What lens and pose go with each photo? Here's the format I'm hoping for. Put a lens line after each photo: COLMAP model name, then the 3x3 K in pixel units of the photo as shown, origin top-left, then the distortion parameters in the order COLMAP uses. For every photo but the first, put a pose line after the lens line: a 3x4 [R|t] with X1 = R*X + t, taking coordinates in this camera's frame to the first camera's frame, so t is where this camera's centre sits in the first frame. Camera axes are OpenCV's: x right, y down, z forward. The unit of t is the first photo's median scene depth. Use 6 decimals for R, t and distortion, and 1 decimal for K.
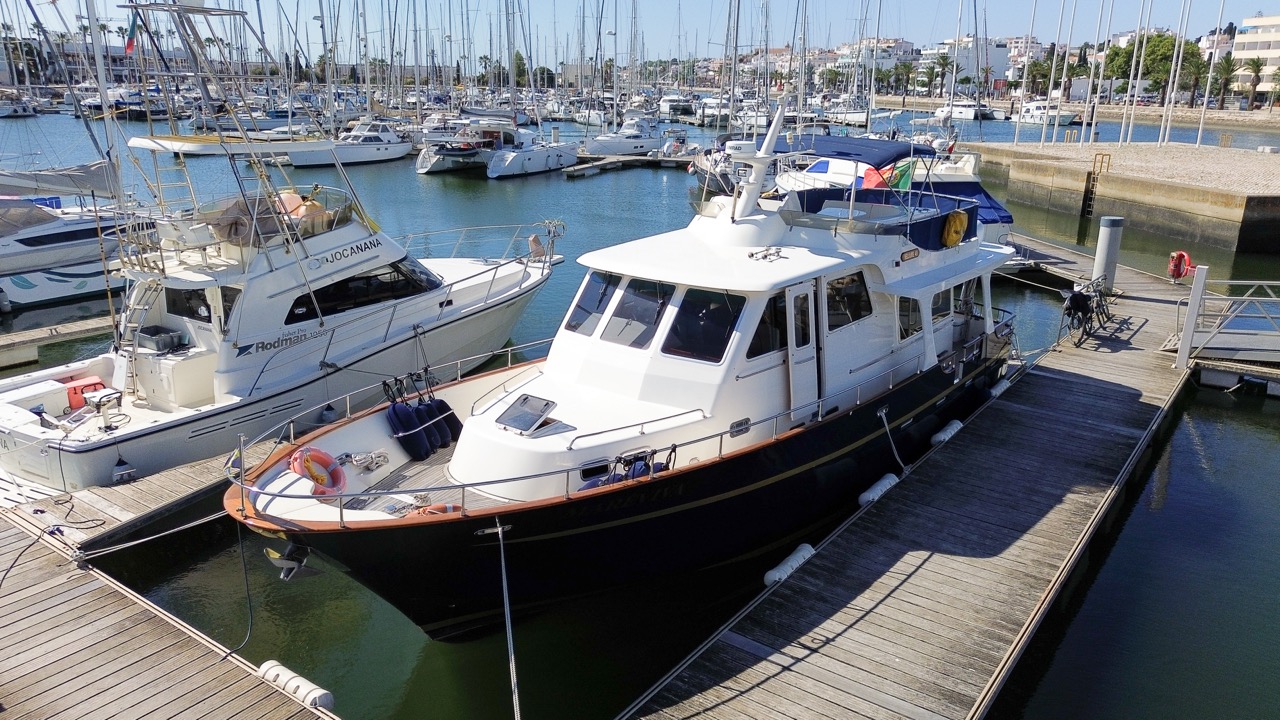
lens RADIAL K [[943.6, 0, 640.0], [0, 943.6, 360.0], [0, 0, 1]] dist [0.052559, -0.067243]
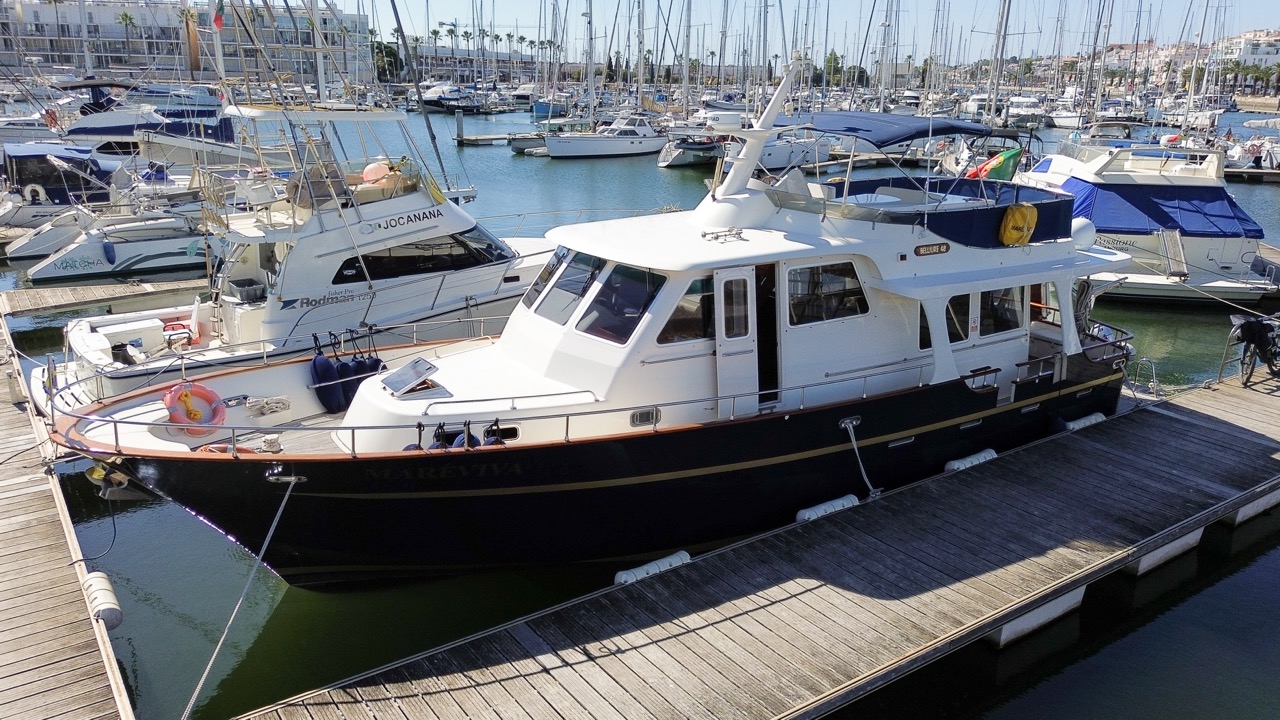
lens RADIAL K [[965.4, 0, 640.0], [0, 965.4, 360.0], [0, 0, 1]] dist [0.047988, -0.054182]
pose [[0.946220, 0.091462, -0.310327, 0.308553], [-0.093864, 0.995559, 0.007217, 0.007537], [0.309609, 0.022300, 0.950602, 0.081496]]
